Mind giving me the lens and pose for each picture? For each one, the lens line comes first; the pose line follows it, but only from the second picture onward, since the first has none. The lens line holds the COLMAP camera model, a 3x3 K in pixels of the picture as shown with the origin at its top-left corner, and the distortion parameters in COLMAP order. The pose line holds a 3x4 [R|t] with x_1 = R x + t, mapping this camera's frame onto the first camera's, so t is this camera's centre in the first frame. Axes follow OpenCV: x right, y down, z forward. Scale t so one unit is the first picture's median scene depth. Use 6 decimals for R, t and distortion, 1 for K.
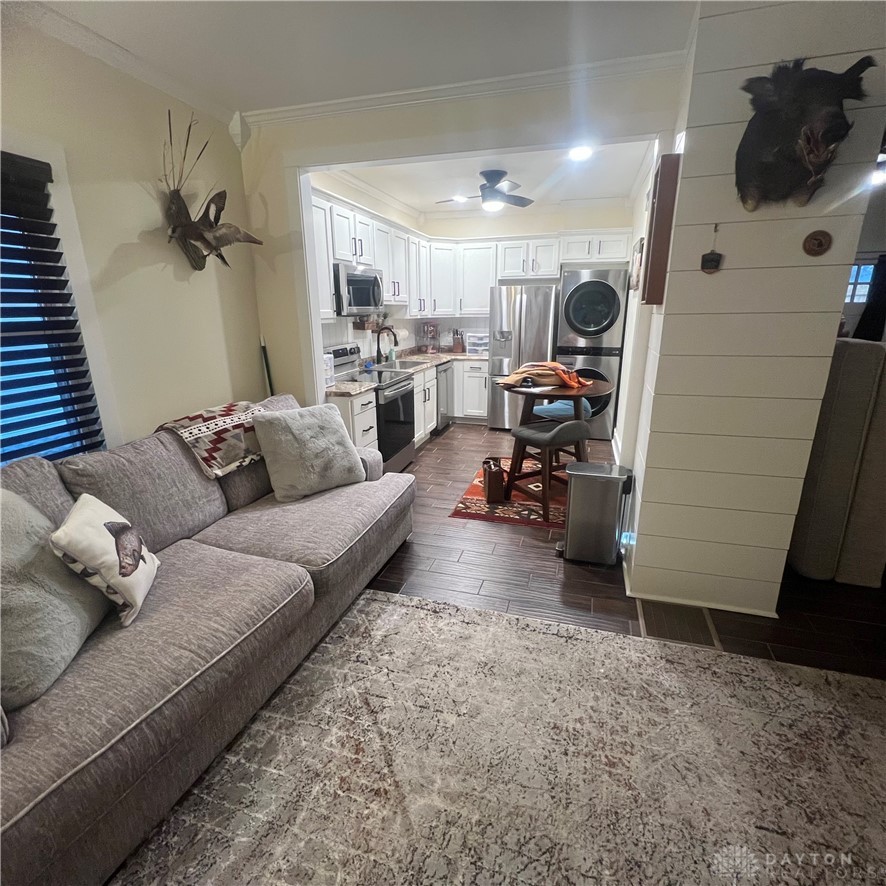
lens RADIAL K [[472.1, 0, 443.0], [0, 472.1, 443.0], [0, 0, 1]] dist [0.004416, -0.000617]
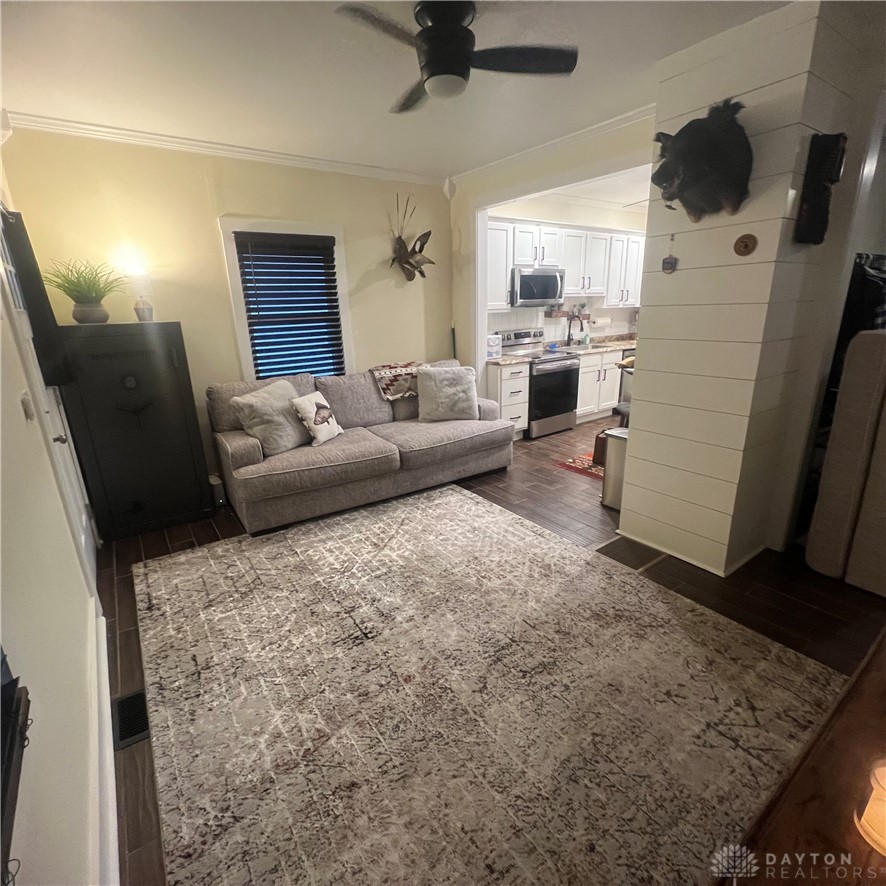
lens RADIAL K [[472.1, 0, 443.0], [0, 472.1, 443.0], [0, 0, 1]] dist [0.004416, -0.000617]
pose [[0.787825, 0.163900, -0.593691, 0.471752], [-0.149883, 0.985982, 0.073306, 0.043634], [0.597384, 0.031232, 0.801347, -0.182310]]
